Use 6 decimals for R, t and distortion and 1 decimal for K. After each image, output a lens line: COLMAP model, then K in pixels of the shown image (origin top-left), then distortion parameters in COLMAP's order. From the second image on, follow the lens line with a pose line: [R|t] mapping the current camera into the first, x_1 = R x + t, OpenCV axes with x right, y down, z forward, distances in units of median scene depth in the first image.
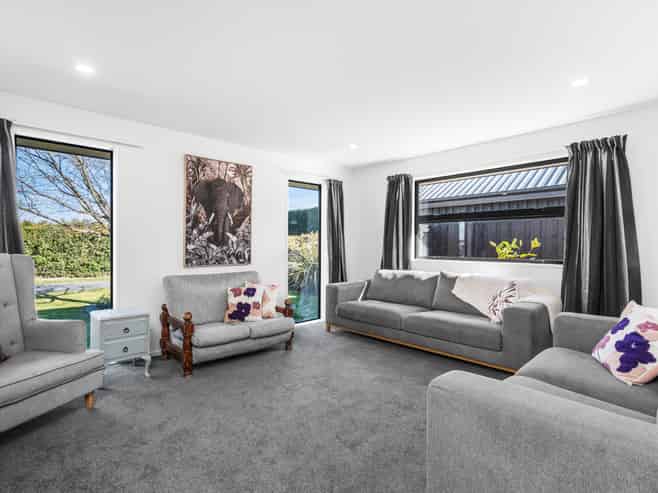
lens RADIAL K [[344.8, 0, 330.0], [0, 344.8, 246.1], [0, 0, 1]] dist [0.001169, 0.000057]
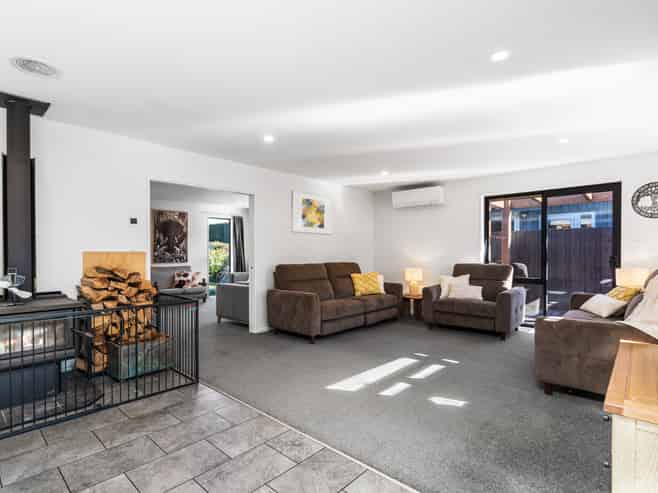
lens RADIAL K [[344.8, 0, 321.8], [0, 344.8, 259.9], [0, 0, 1]] dist [0.001169, 0.000057]
pose [[0.997159, -0.002669, 0.075278, 0.412850], [0.001797, 0.999931, 0.011647, 0.017476], [-0.075304, -0.011479, 0.997095, -1.089319]]
